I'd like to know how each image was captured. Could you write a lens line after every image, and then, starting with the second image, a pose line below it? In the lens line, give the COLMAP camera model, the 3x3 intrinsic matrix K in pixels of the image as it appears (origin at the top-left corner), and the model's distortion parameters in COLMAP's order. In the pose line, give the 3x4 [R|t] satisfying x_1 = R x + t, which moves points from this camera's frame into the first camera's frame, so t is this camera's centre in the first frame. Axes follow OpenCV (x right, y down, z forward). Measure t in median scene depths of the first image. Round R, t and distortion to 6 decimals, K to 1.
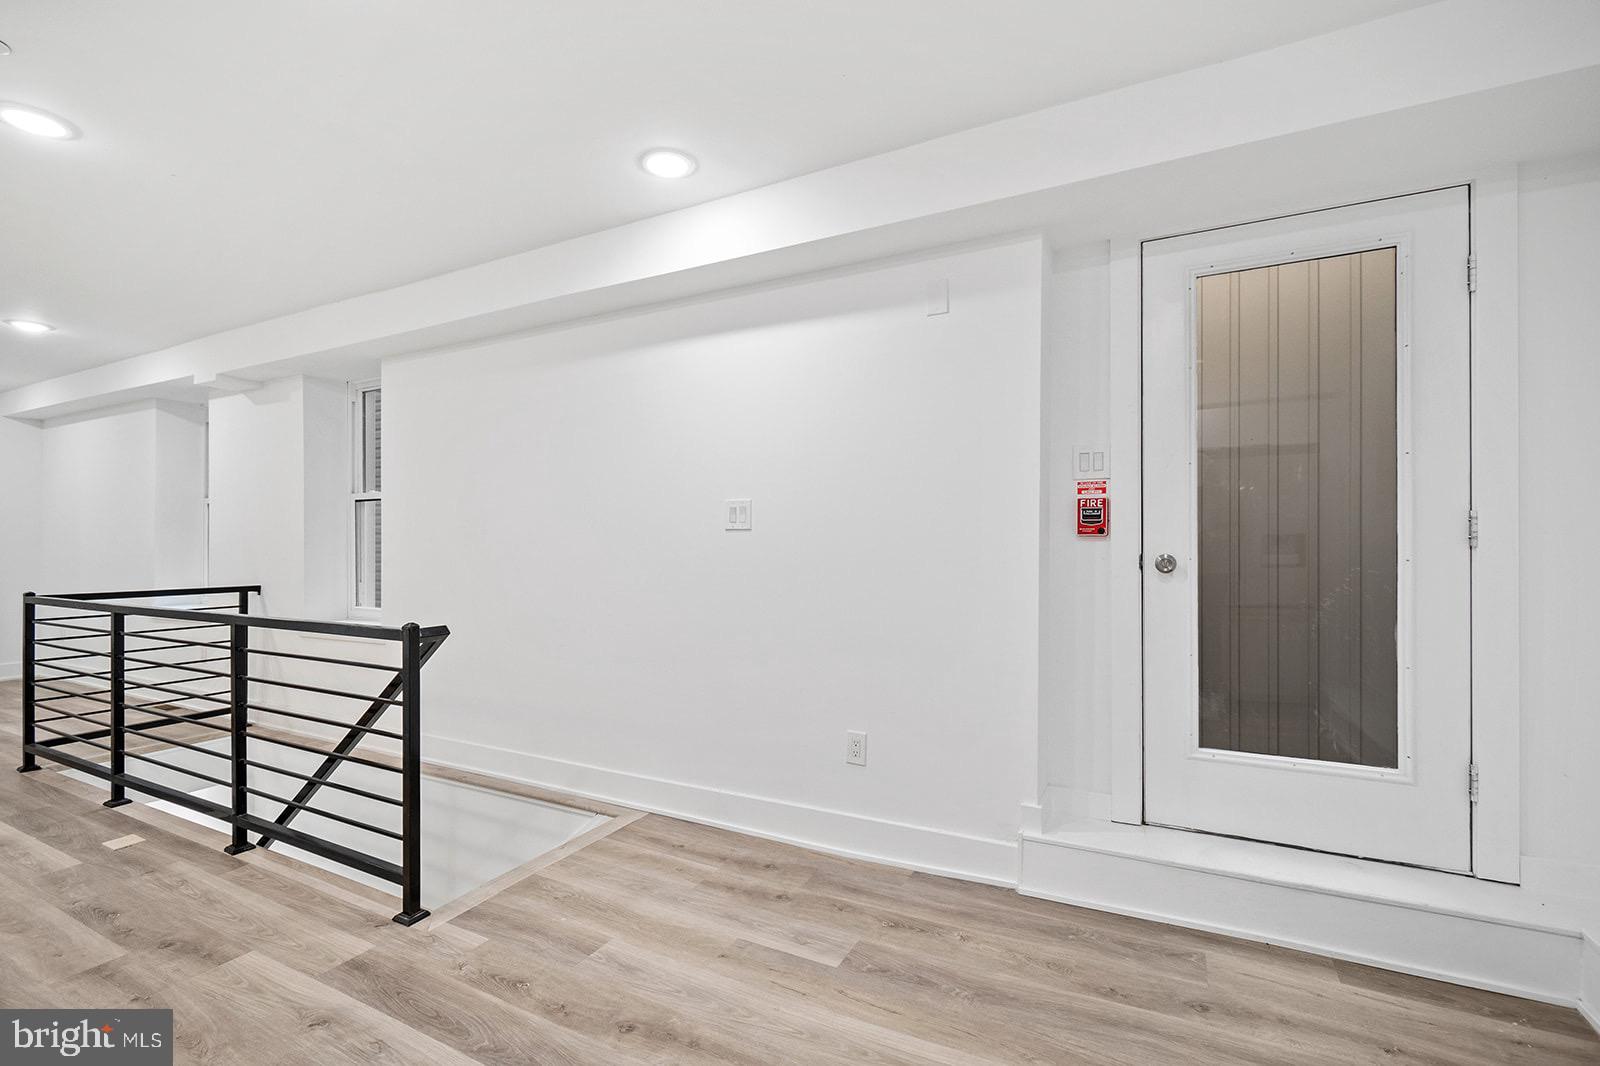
lens RADIAL K [[711.2, 0, 790.9], [0, 711.2, 540.2], [0, 0, 1]] dist [0.010347, -0.005822]
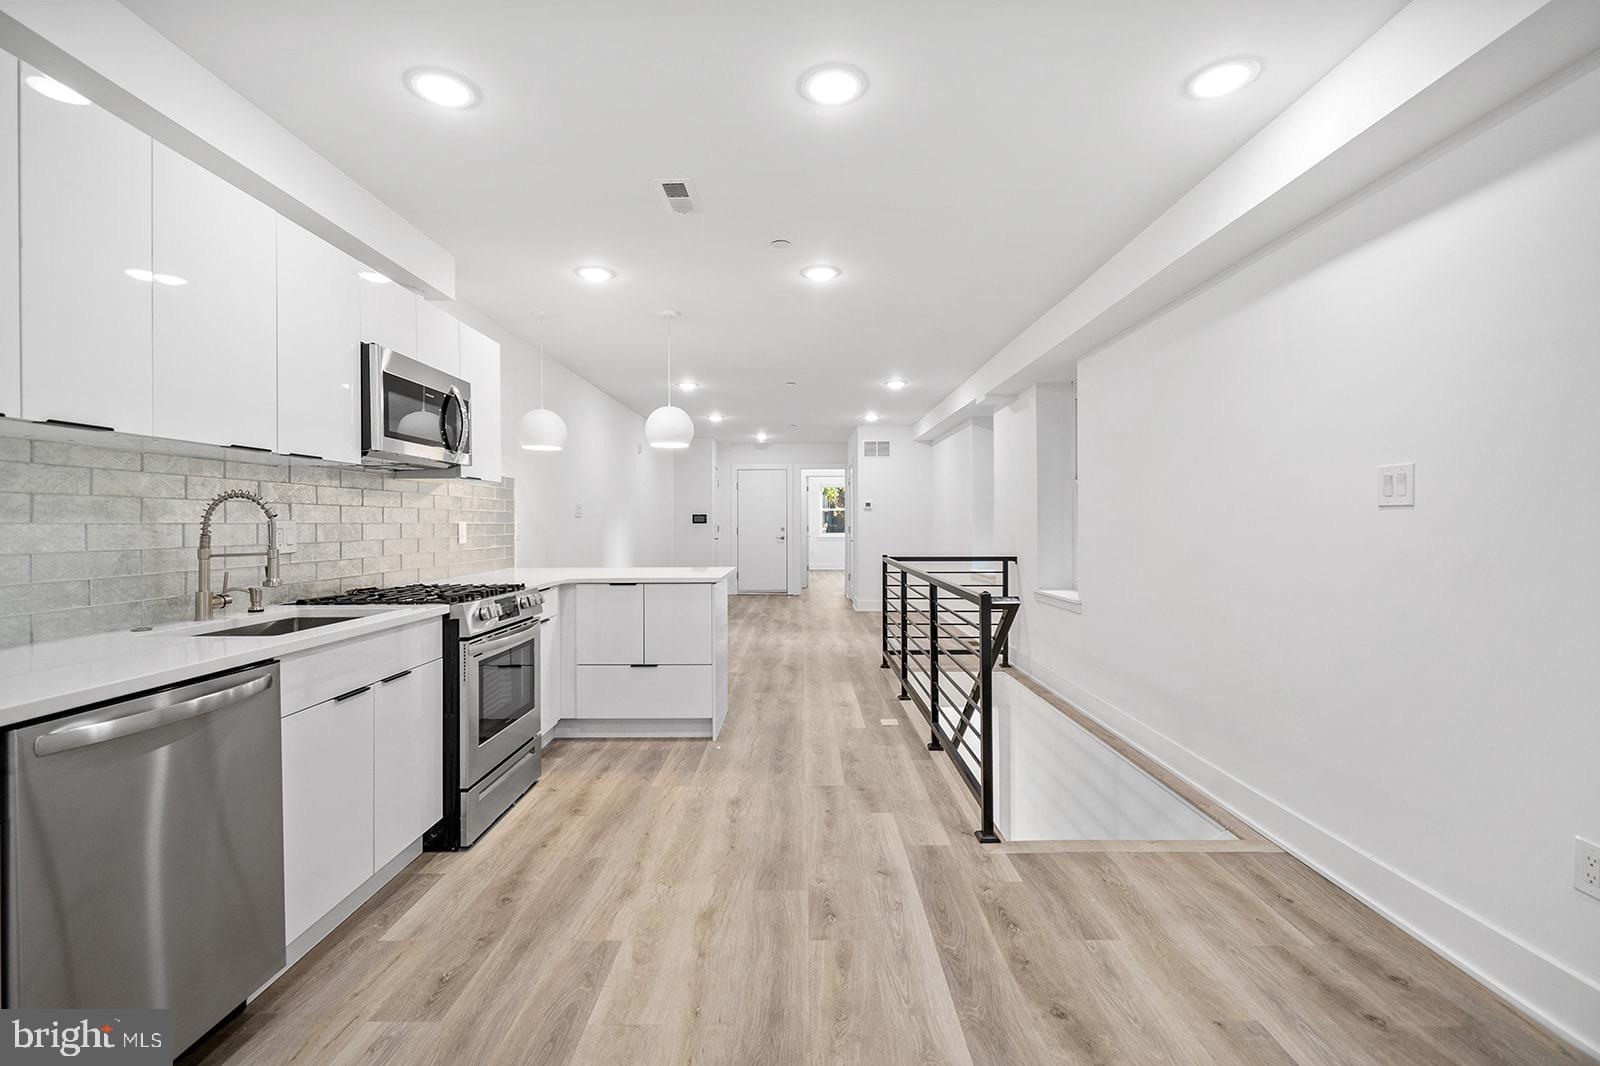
lens RADIAL K [[711.2, 0, 805.6], [0, 711.2, 521.9], [0, 0, 1]] dist [0.010347, -0.005822]
pose [[0.466125, -0.001817, -0.884717, 0.357284], [0.009232, 0.999953, 0.002810, -0.008035], [0.884671, -0.009478, 0.466120, 0.164045]]
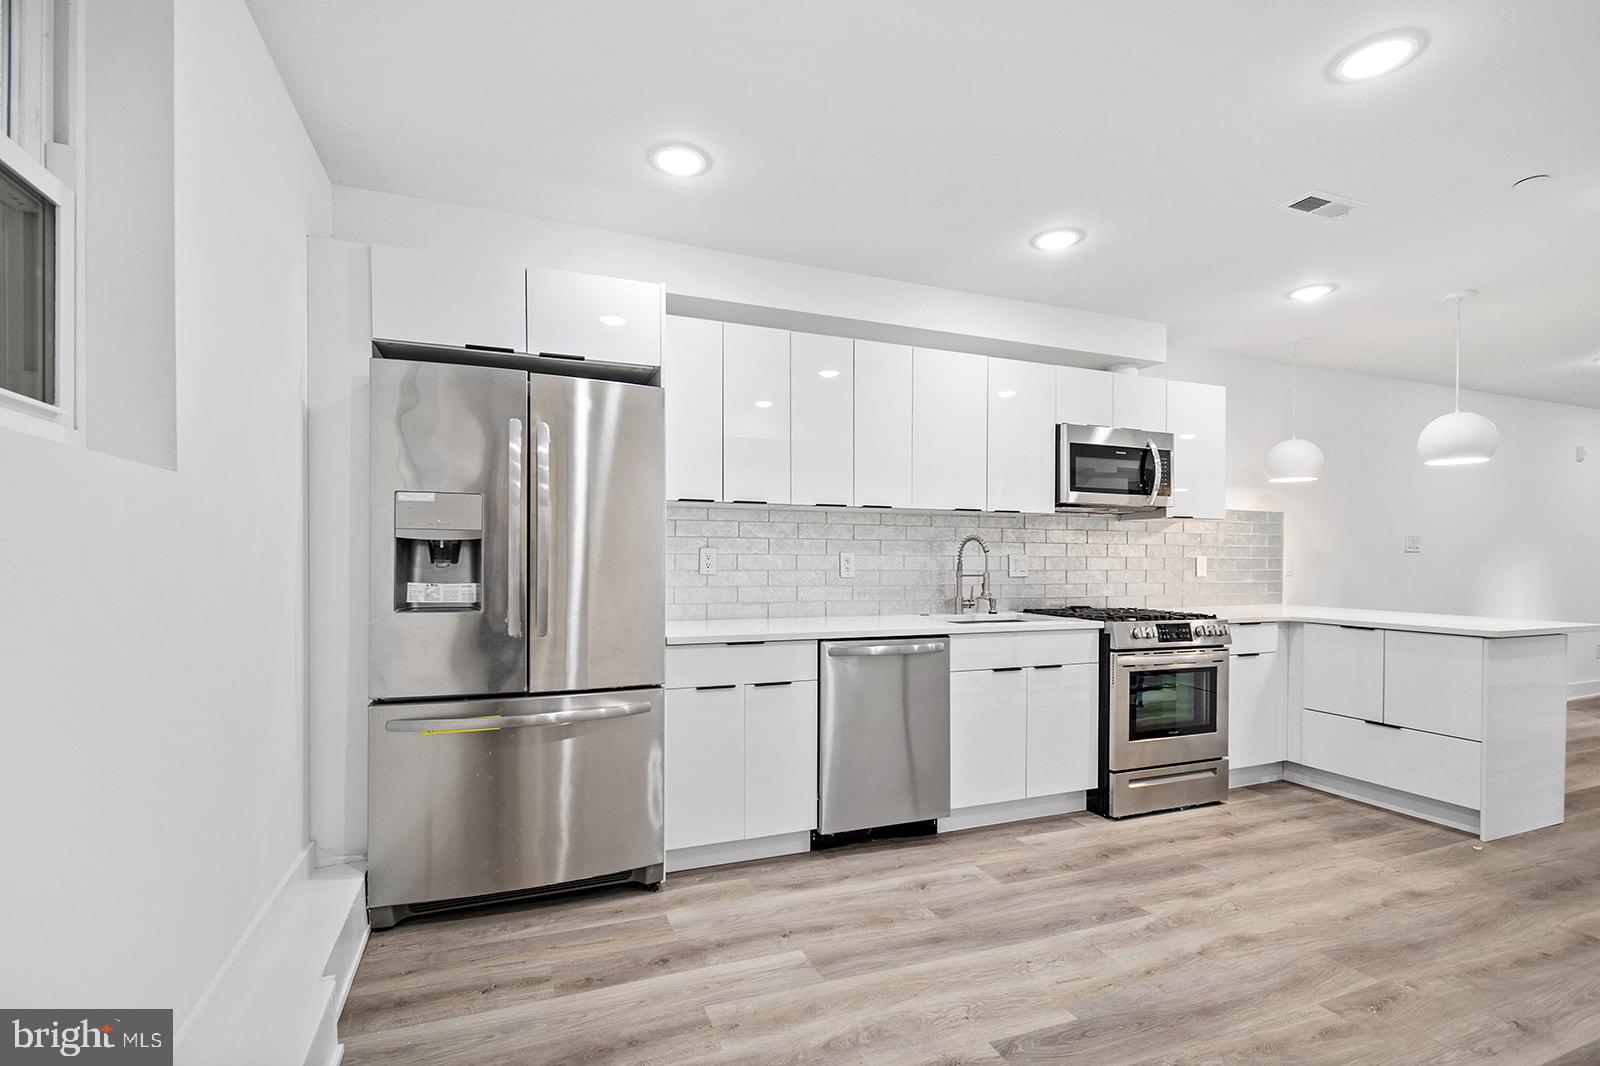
lens RADIAL K [[711.2, 0, 767.4], [0, 711.2, 564.1], [0, 0, 1]] dist [0.010347, -0.005822]
pose [[-0.658784, 0.004231, -0.752320, 0.609460], [-0.000416, 0.999982, 0.005988, -0.001406], [0.752332, 0.004258, -0.658770, 0.624986]]
